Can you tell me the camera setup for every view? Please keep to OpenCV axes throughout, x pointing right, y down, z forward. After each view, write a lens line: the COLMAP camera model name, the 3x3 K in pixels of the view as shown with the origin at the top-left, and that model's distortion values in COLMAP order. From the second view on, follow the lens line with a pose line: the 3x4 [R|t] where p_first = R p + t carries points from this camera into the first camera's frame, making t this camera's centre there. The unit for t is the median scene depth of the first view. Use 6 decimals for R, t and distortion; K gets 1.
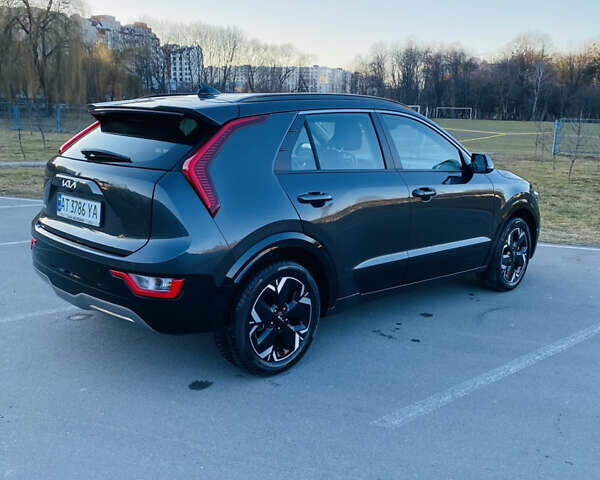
lens RADIAL K [[623.6, 0, 300.2], [0, 623.6, 243.6], [0, 0, 1]] dist [0.027955, 0.000000]
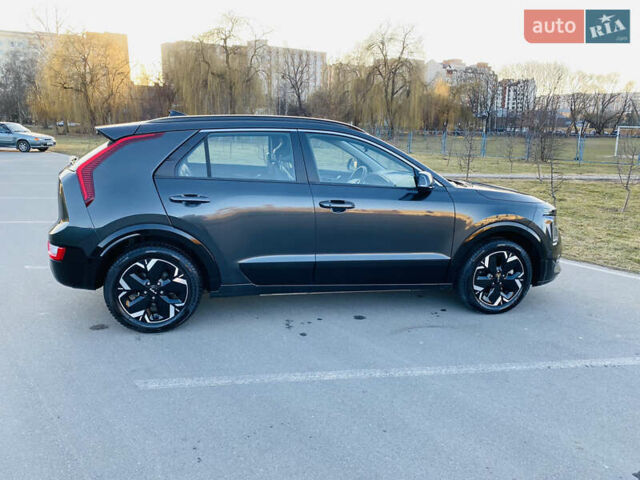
lens RADIAL K [[498.5, 0, 320.4], [0, 498.5, 238.7], [0, 0, 1]] dist [0.025185, 0.012633]
pose [[0.853393, 0.109499, -0.509637, 0.638177], [-0.111515, 0.993404, 0.026707, -0.042774], [0.509200, 0.034041, 0.859975, 0.234117]]
